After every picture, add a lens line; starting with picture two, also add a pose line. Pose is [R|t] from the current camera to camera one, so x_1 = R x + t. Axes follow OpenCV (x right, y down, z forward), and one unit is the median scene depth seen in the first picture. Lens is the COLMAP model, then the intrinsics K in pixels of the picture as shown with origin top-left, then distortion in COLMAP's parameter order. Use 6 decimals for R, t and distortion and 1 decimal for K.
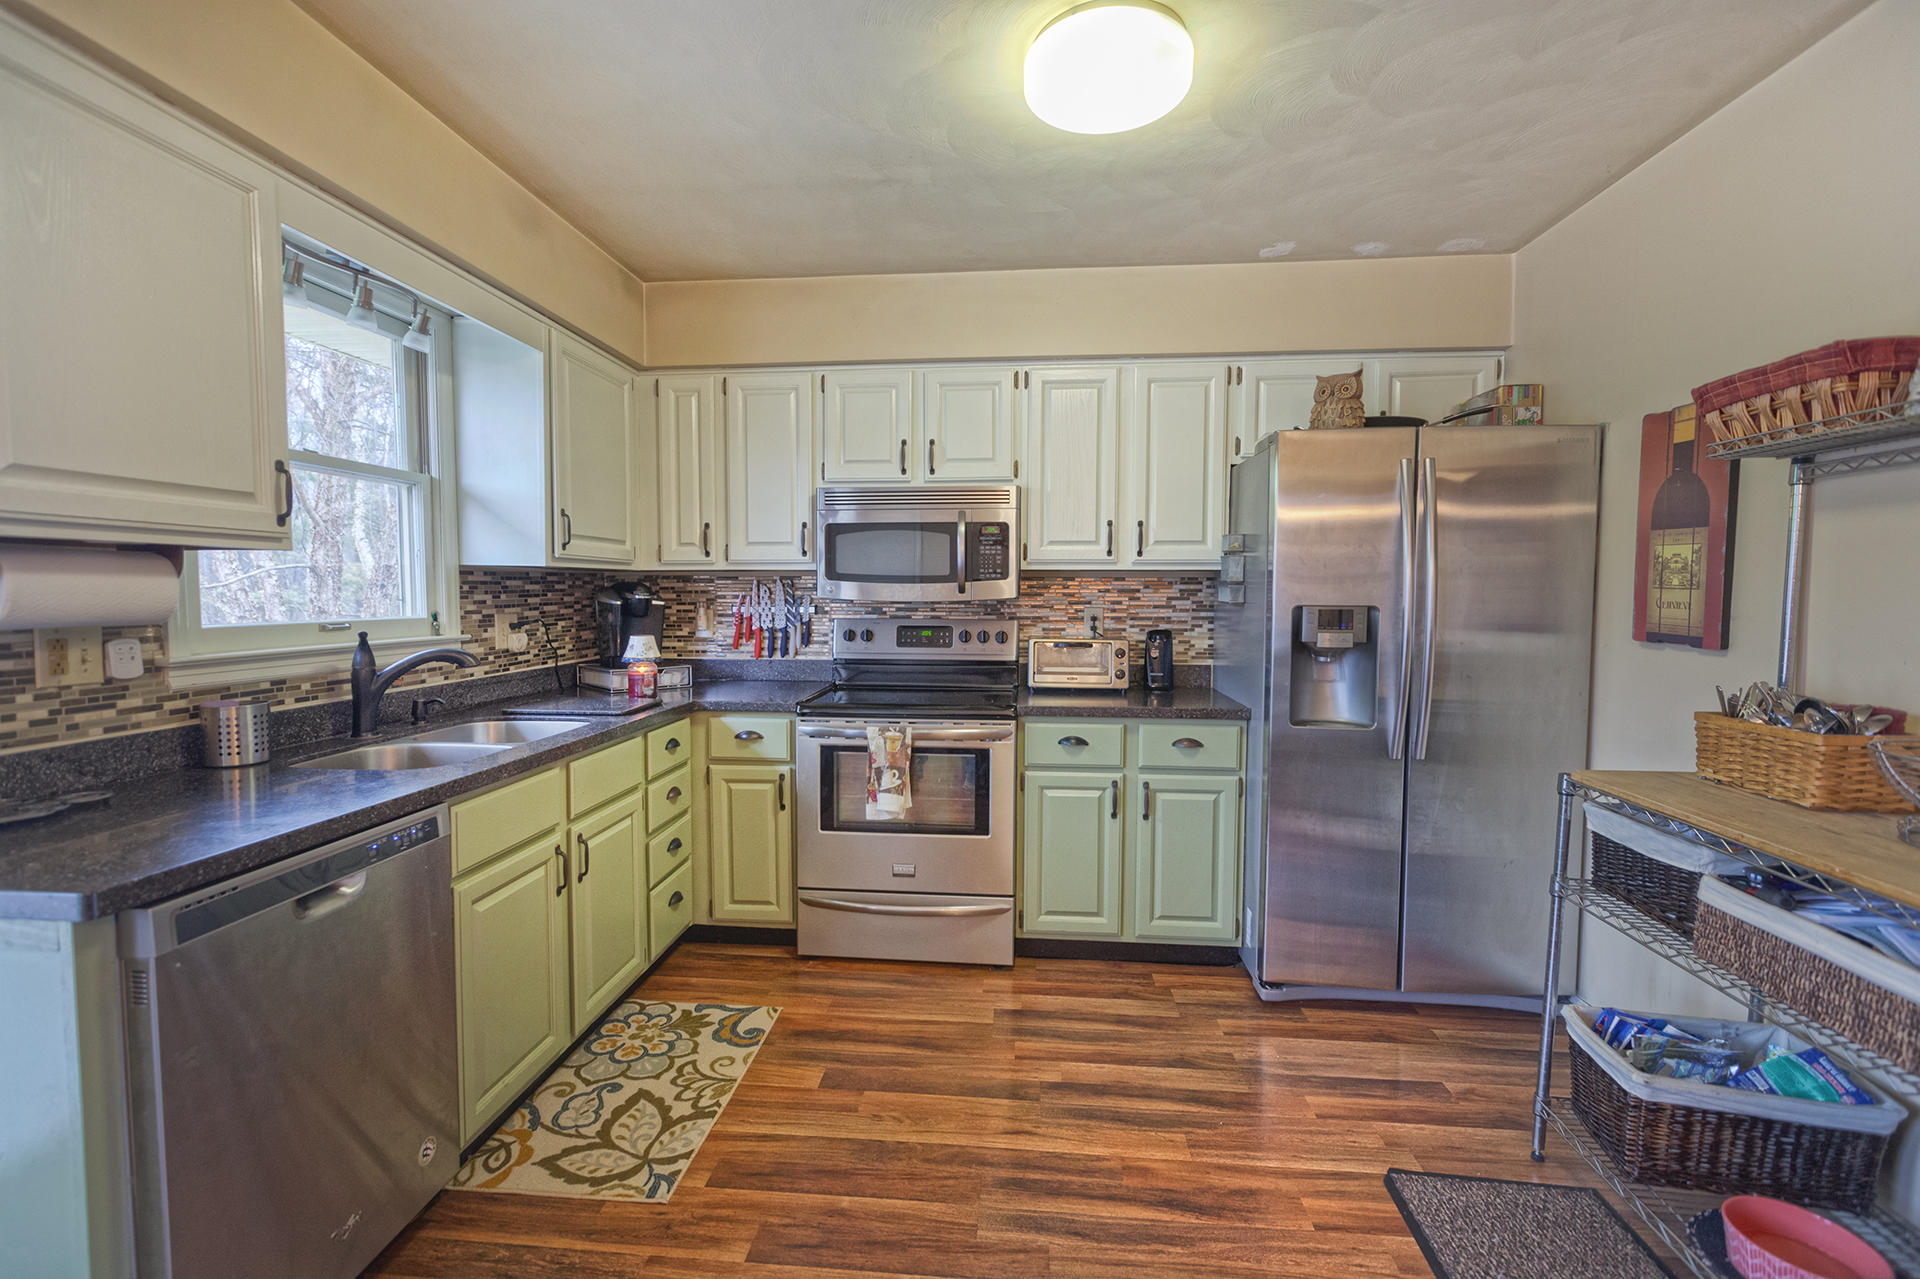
lens RADIAL K [[853.4, 0, 954.8], [0, 853.4, 639.8], [0, 0, 1]] dist [0.001036, -0.000435]
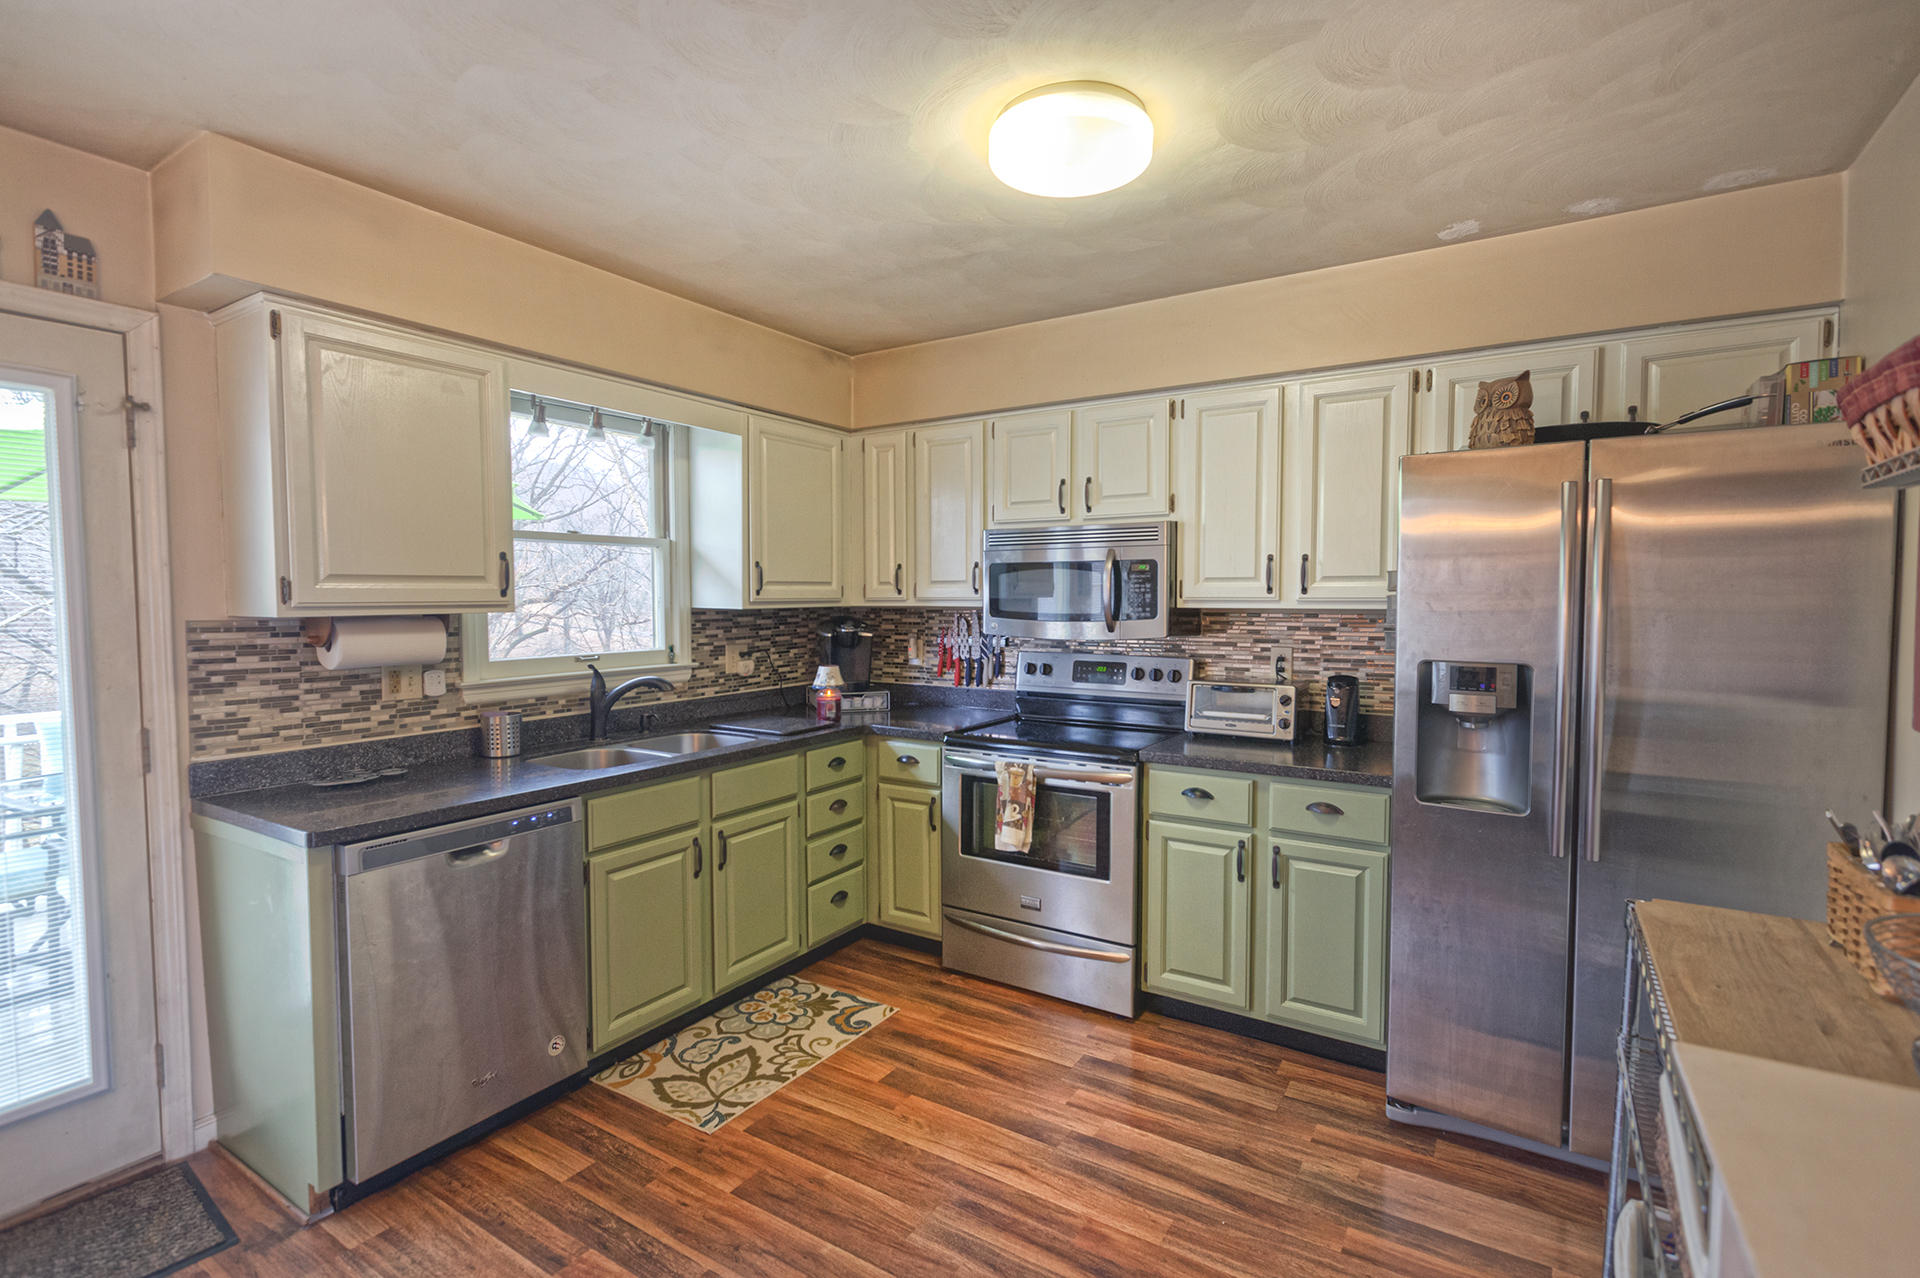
lens RADIAL K [[900.6, 0, 950.5], [0, 900.6, 643.2], [0, 0, 1]] dist [0.001482, 0.000647]
pose [[0.887393, 0.020872, -0.460541, 0.386558], [-0.022512, 0.999745, 0.001931, -0.047319], [0.460463, 0.008654, 0.887636, -0.010630]]
